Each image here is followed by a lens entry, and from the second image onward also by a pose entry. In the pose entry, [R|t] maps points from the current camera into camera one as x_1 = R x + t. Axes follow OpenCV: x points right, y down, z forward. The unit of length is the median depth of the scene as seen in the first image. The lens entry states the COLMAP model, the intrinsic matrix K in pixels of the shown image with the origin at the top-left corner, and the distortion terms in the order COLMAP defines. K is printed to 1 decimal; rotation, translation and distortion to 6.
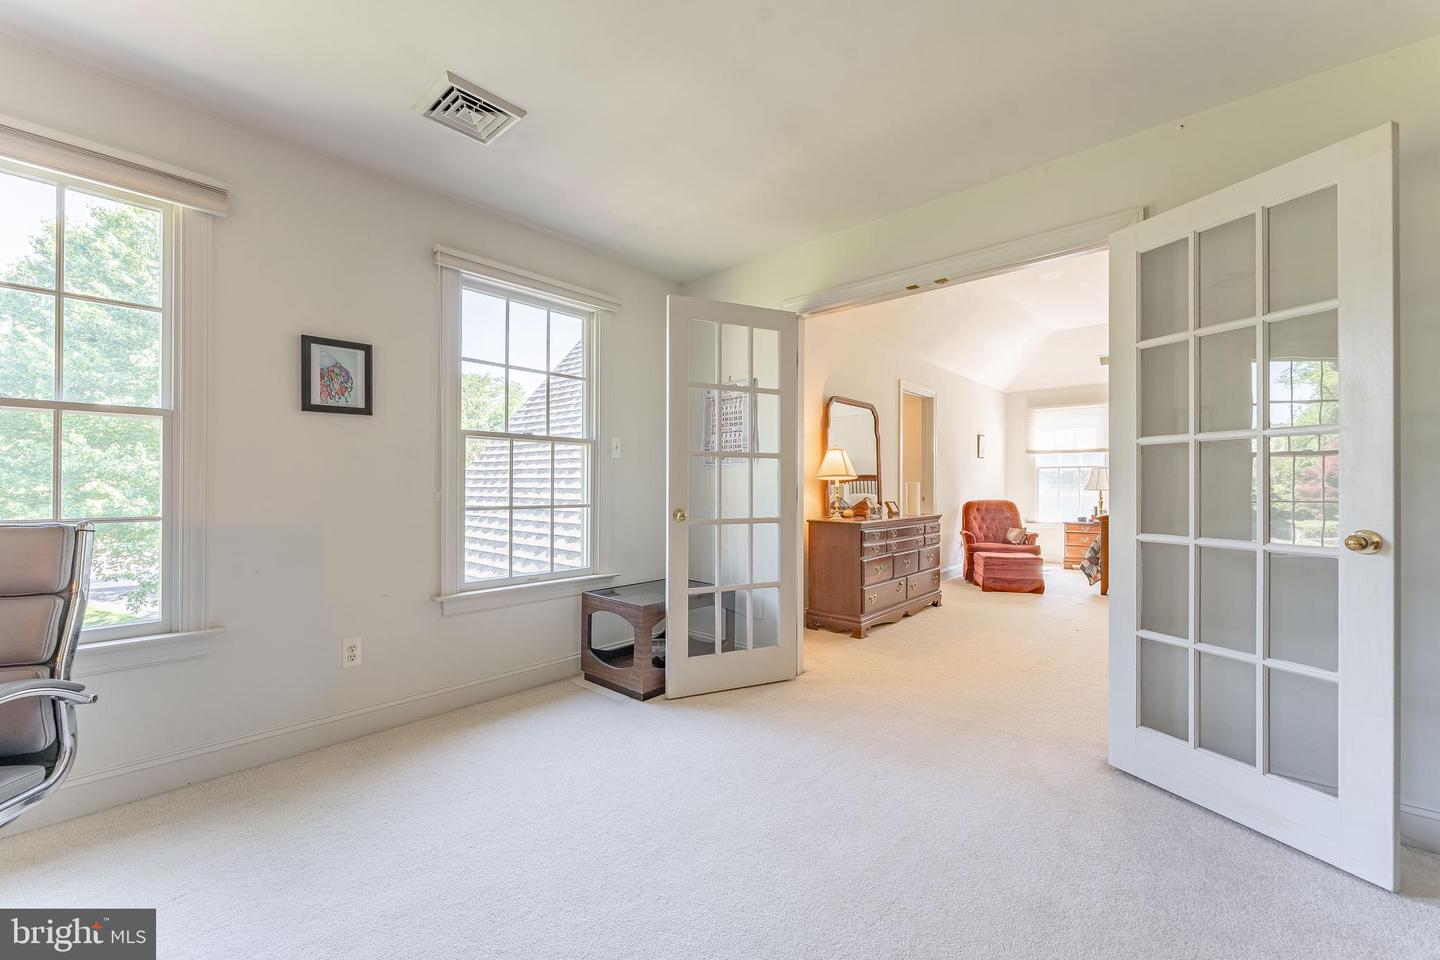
lens RADIAL K [[586.3, 0, 715.6], [0, 586.3, 479.9], [0, 0, 1]] dist [0.001367, -0.001240]
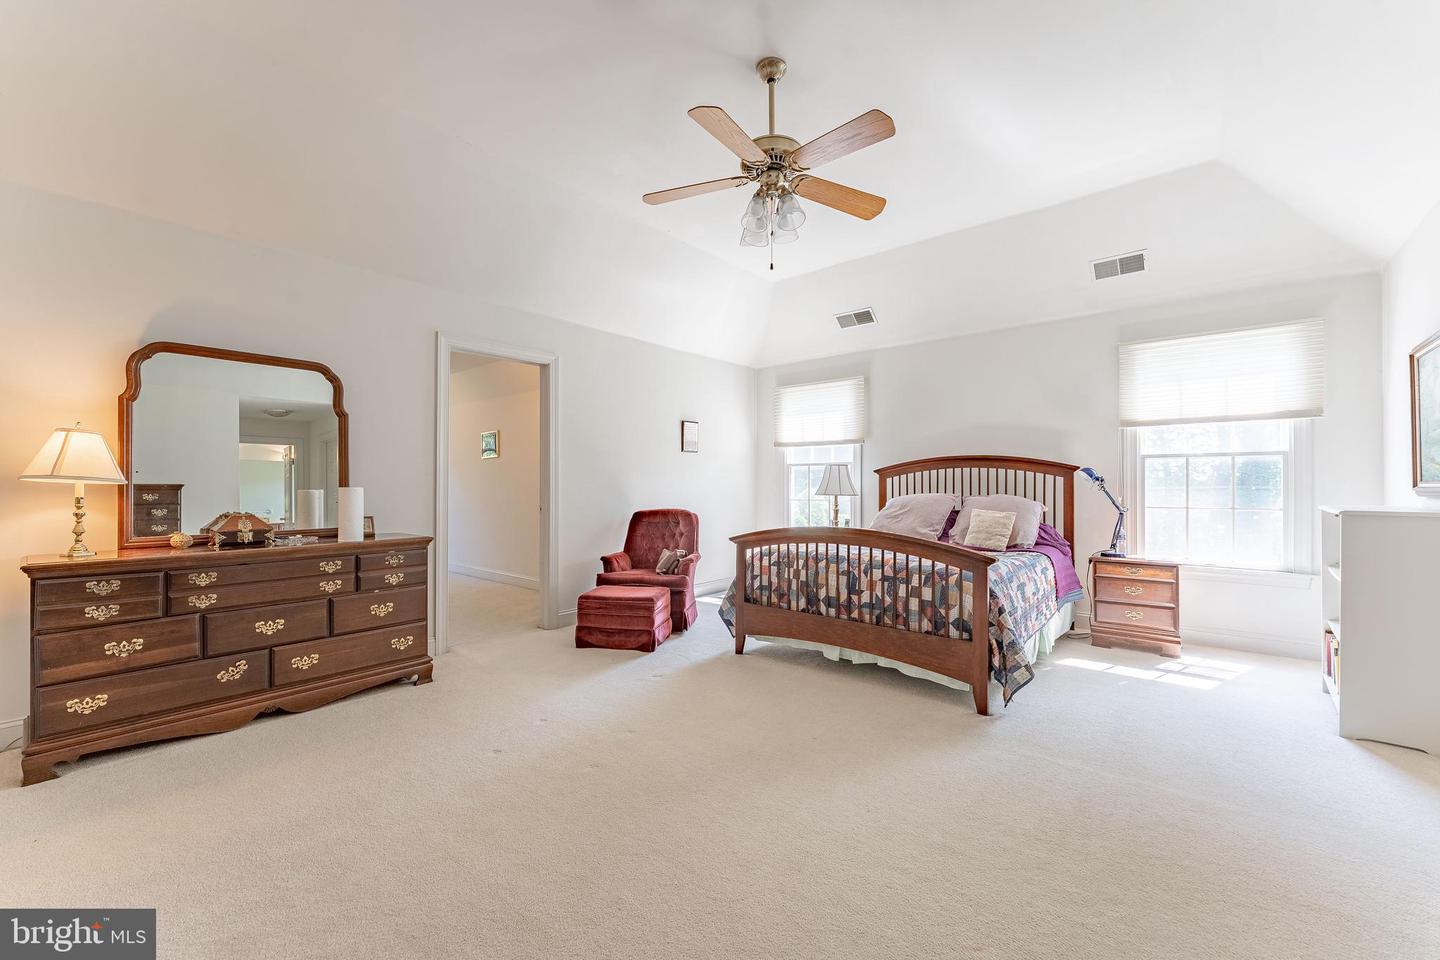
lens RADIAL K [[586.3, 0, 723.8], [0, 586.3, 480.9], [0, 0, 1]] dist [0.001367, -0.001240]
pose [[0.999738, -0.006490, 0.021944, 0.553994], [0.006493, 0.999979, -0.000059, -0.000093], [-0.021944, 0.000201, 0.999759, 0.291003]]
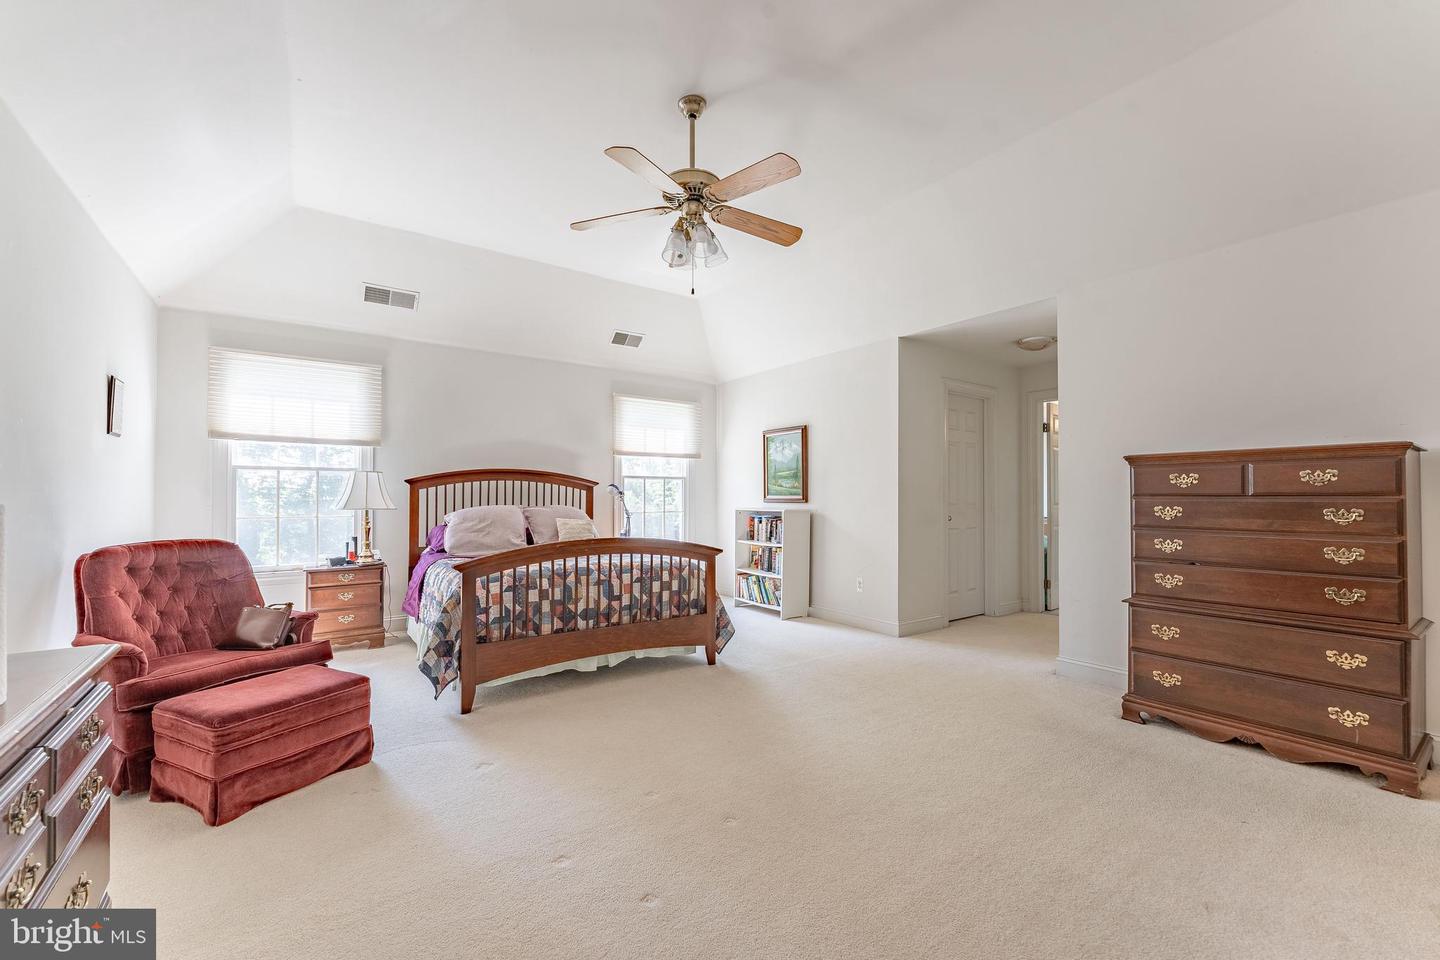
lens RADIAL K [[586.3, 0, 711.5], [0, 586.3, 489.6], [0, 0, 1]] dist [0.001367, -0.001240]
pose [[0.224137, 0.005742, 0.974541, 0.174913], [-0.005739, 0.999973, -0.004572, -0.000716], [-0.974541, -0.004568, 0.224164, 0.588156]]
